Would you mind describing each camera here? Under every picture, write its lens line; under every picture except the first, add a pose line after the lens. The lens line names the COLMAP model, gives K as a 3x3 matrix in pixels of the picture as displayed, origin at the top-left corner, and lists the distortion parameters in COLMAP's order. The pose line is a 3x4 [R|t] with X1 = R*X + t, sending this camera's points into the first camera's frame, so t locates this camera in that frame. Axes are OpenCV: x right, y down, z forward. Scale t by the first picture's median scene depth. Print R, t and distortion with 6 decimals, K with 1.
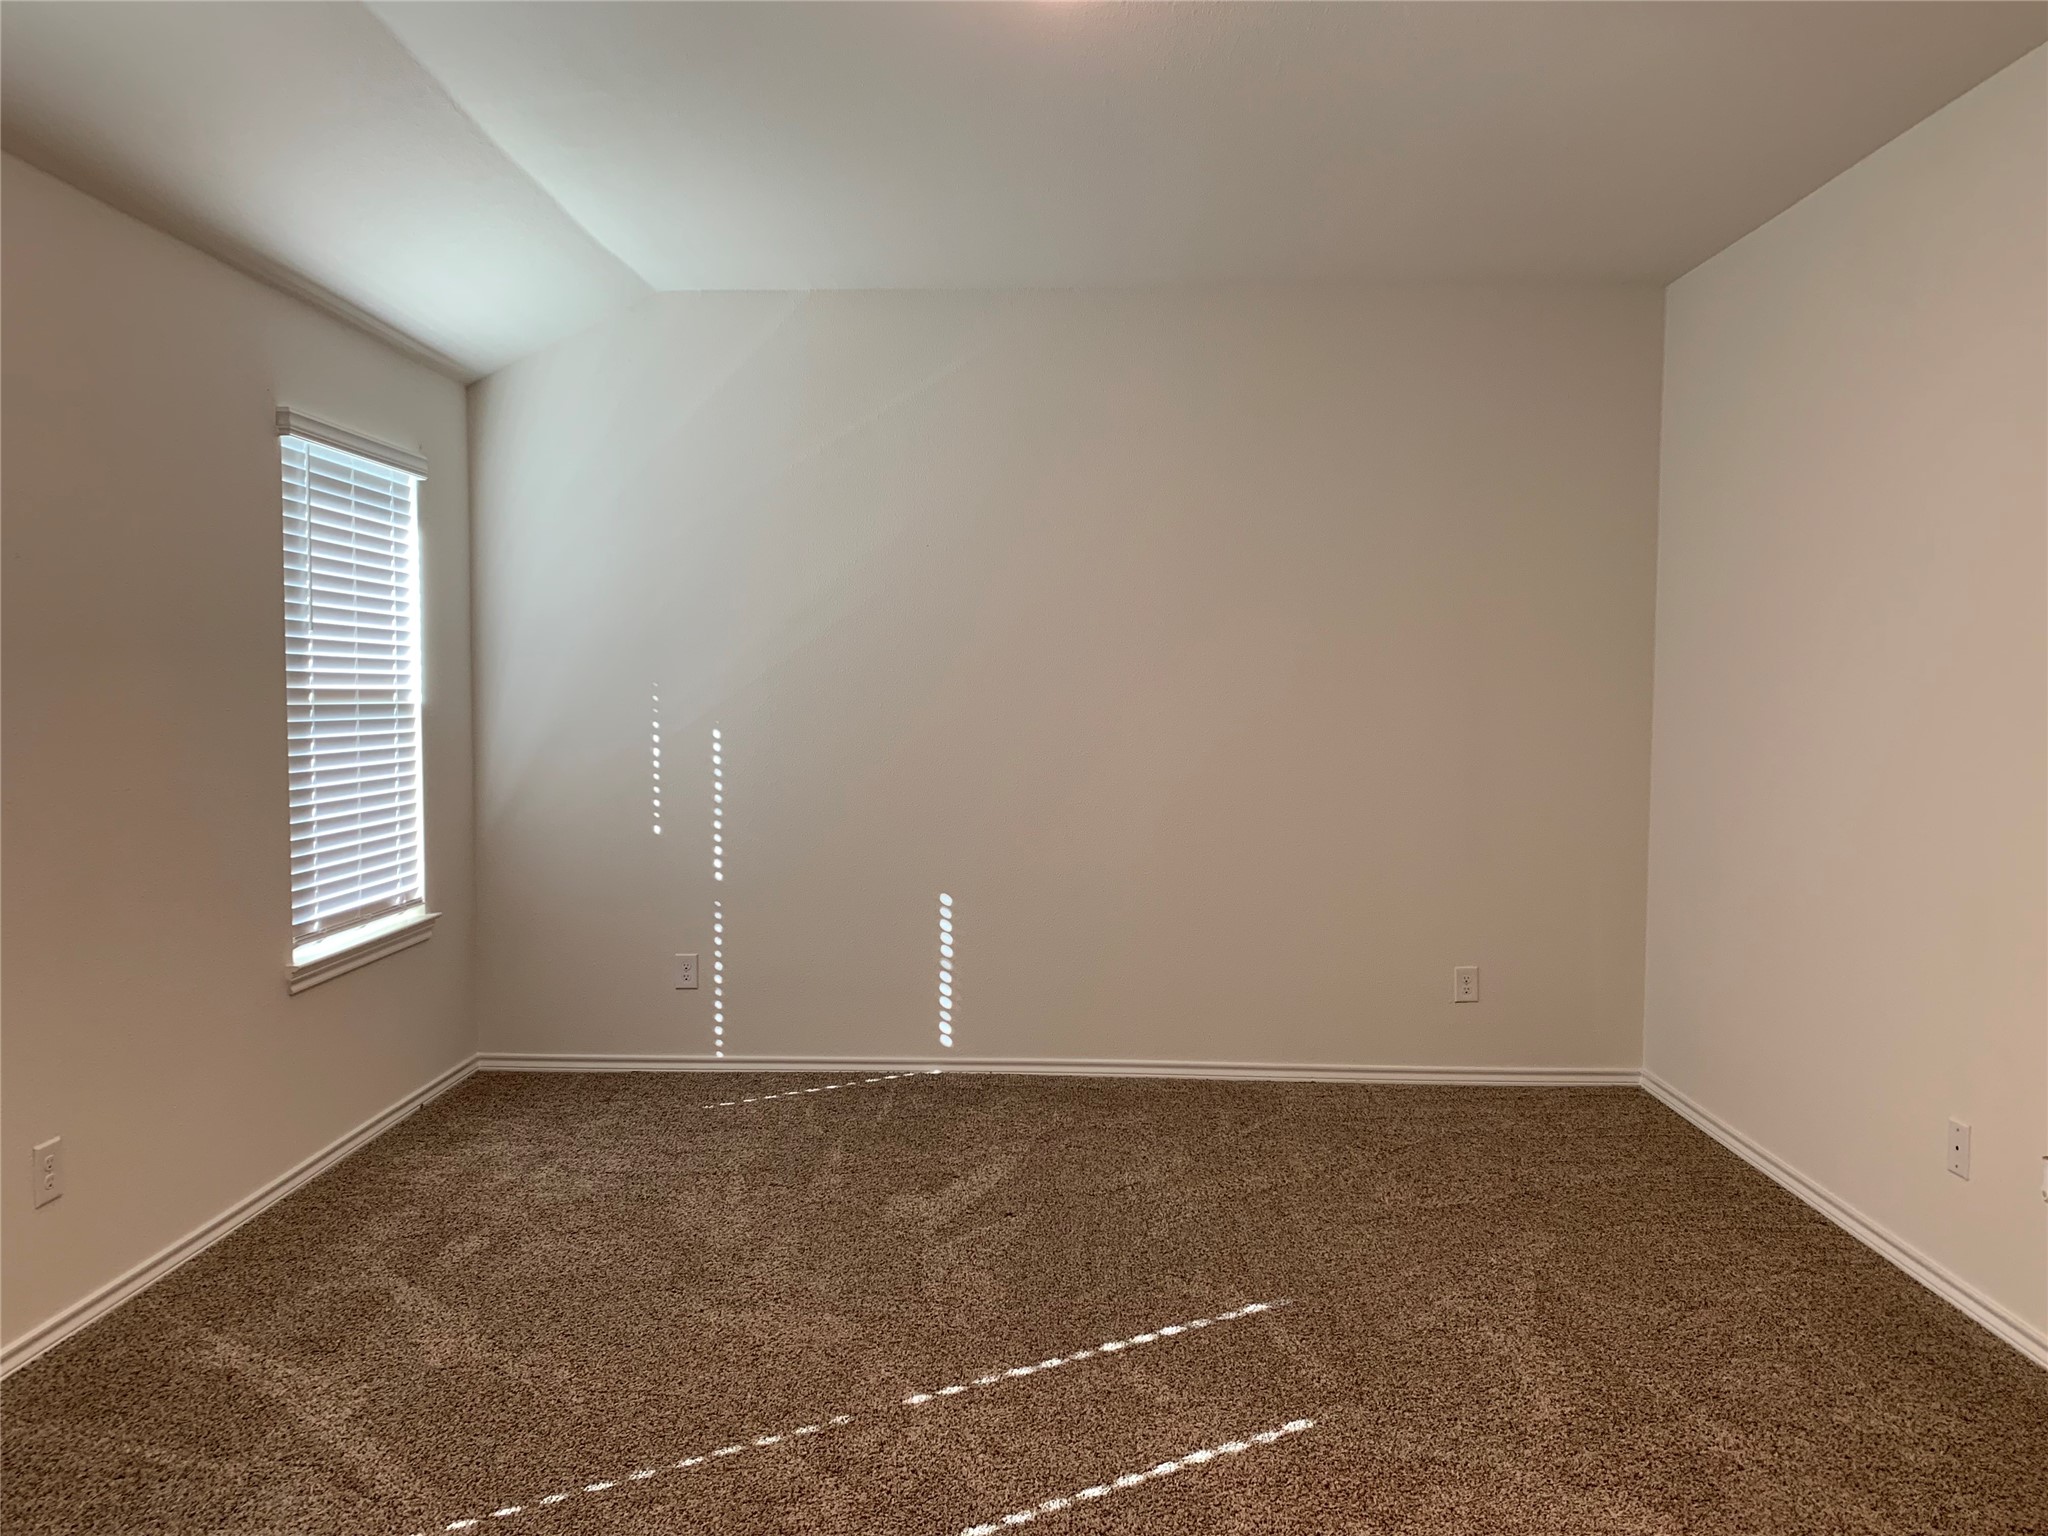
lens RADIAL K [[1539.3, 0, 1031.9], [0, 1539.3, 778.4], [0, 0, 1]] dist [0.125709, -0.214928]
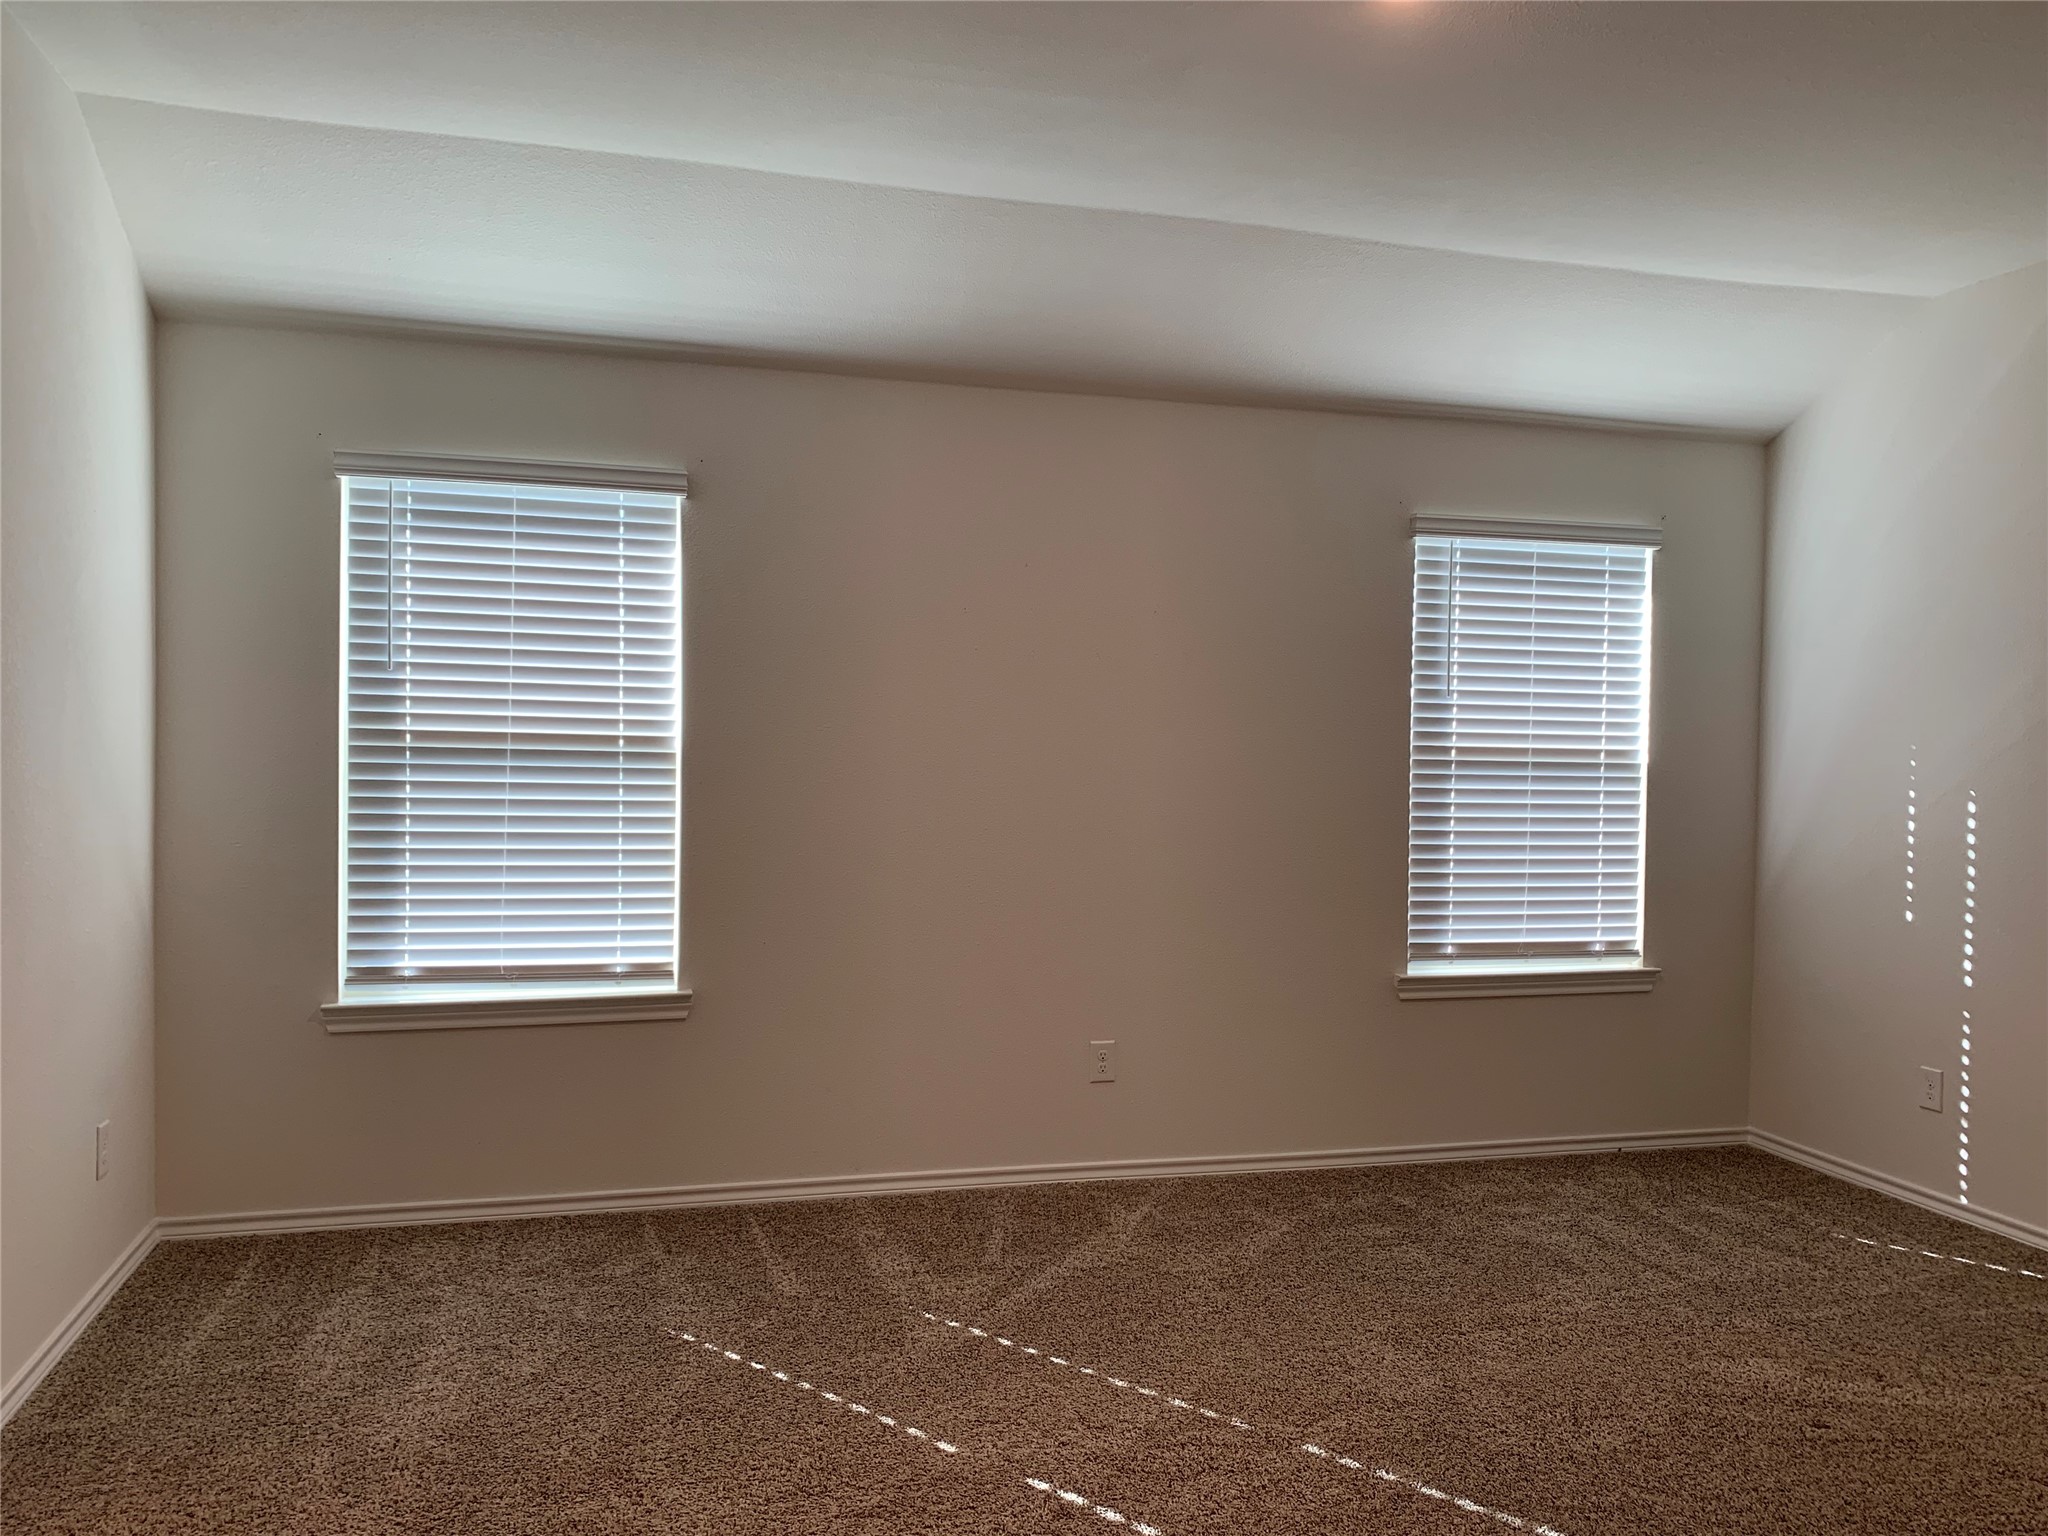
lens RADIAL K [[1550.8, 0, 1042.9], [0, 1550.8, 775.9], [0, 0, 1]] dist [0.096816, -0.140733]
pose [[0.307310, 0.021574, -0.951365, 0.467790], [-0.071857, 0.997415, -0.000593, -0.010087], [0.948893, 0.068544, 0.308066, 0.289212]]
